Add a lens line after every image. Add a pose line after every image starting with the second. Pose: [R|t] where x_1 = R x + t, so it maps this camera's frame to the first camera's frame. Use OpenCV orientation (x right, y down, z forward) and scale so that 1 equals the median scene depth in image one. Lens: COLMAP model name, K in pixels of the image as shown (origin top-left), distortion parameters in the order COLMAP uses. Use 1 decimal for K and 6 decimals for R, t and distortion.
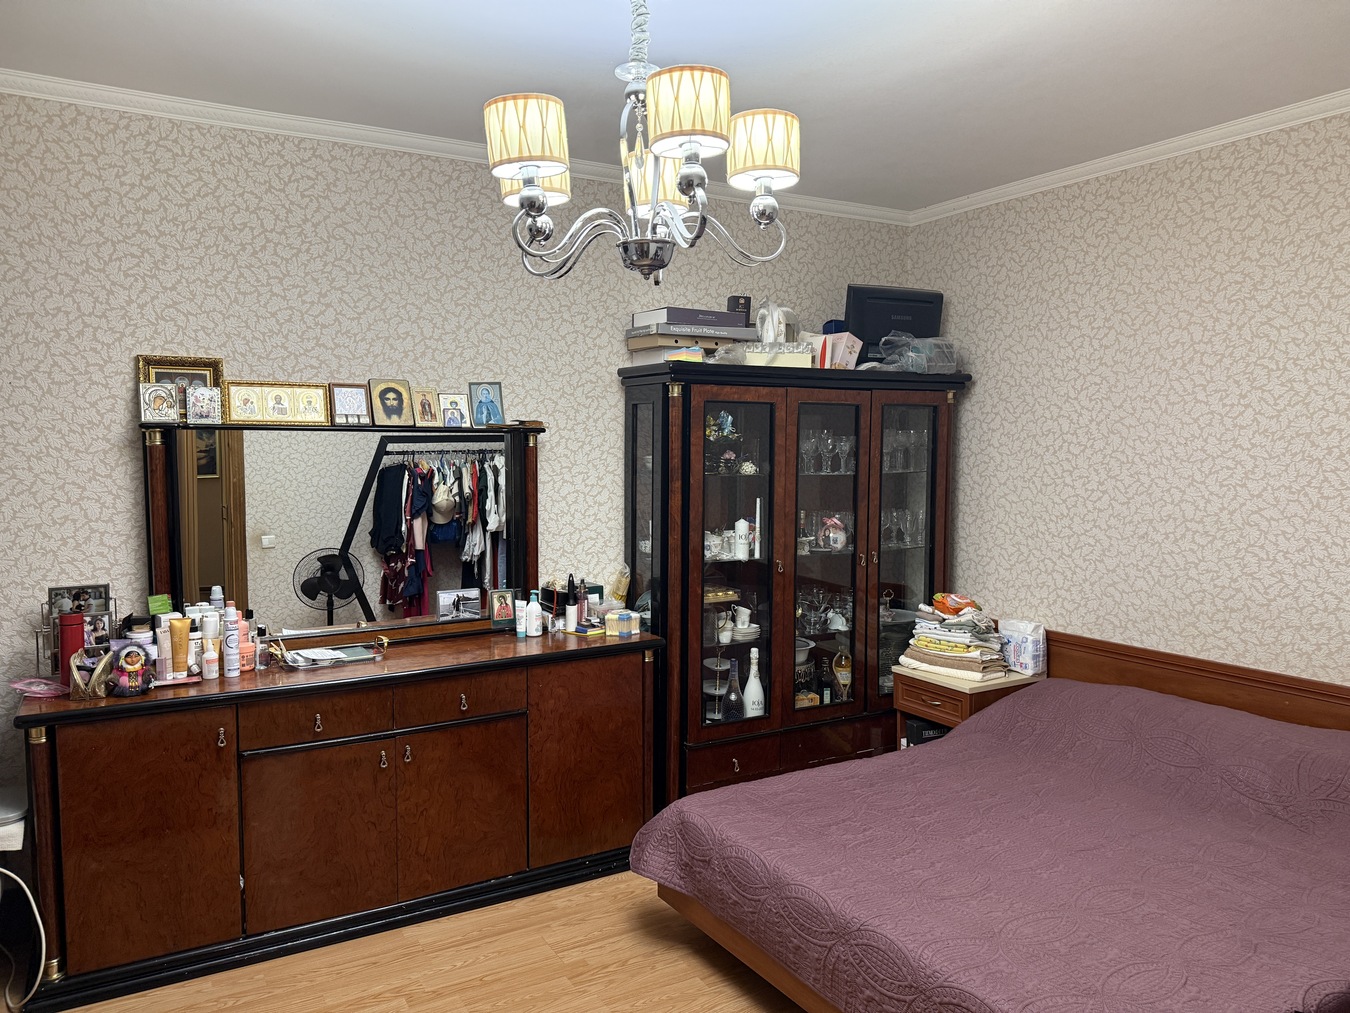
lens RADIAL K [[963.3, 0, 674.1], [0, 963.3, 508.6], [0, 0, 1]] dist [-0.003002, -0.020887]
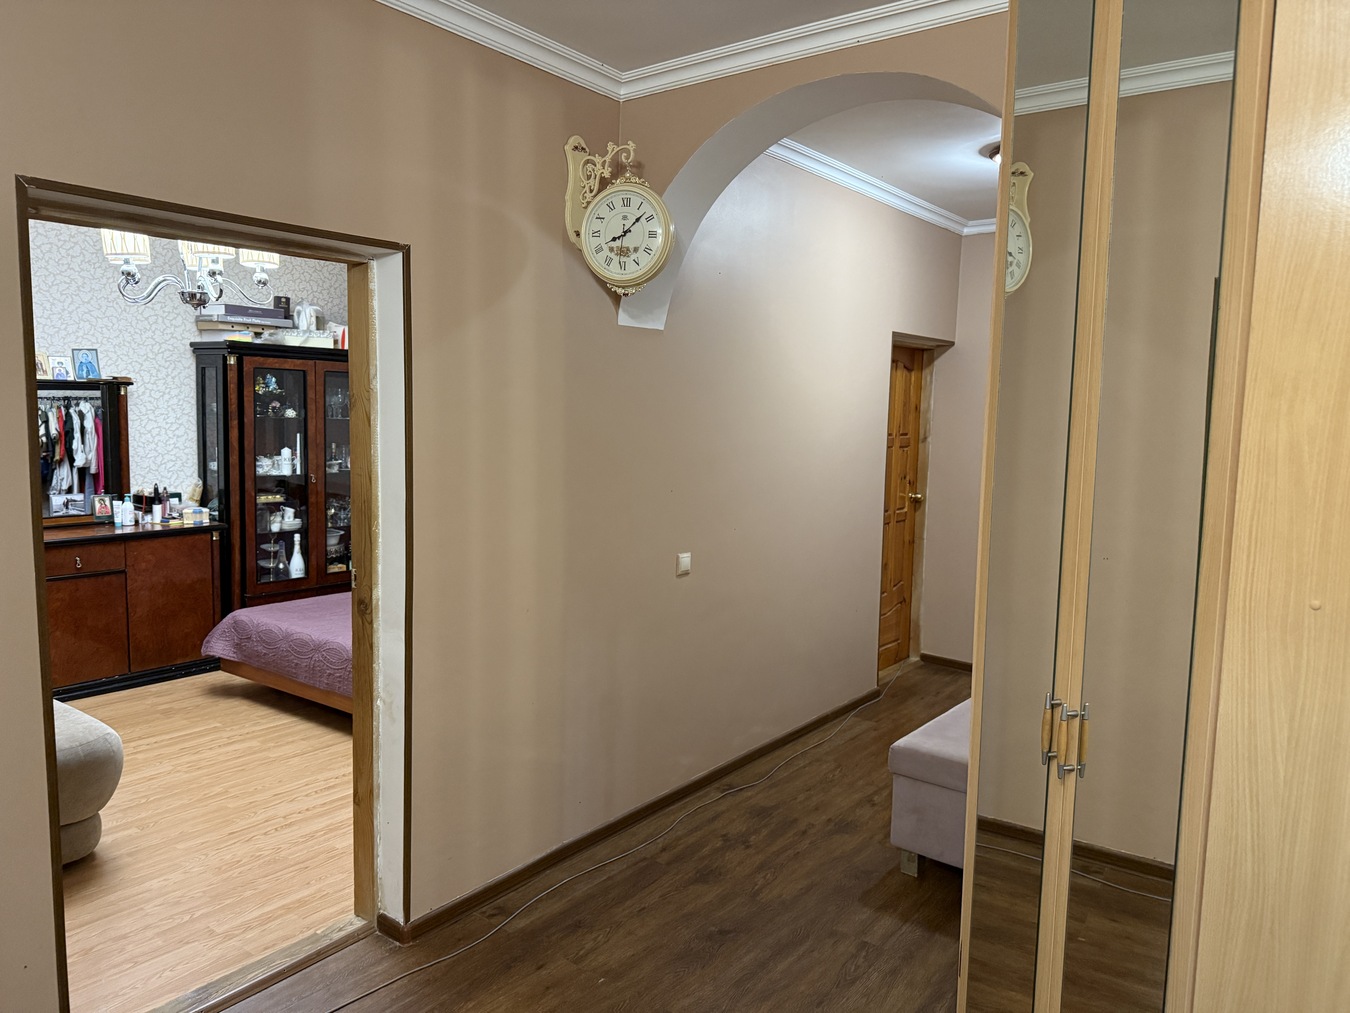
lens RADIAL K [[963.3, 0, 709.0], [0, 963.3, 507.3], [0, 0, 1]] dist [-0.003002, -0.020887]
pose [[0.915021, -0.018369, 0.402987, 0.070267], [0.001736, 0.999133, 0.041602, 0.043840], [-0.403402, -0.037368, 0.914260, -0.647613]]
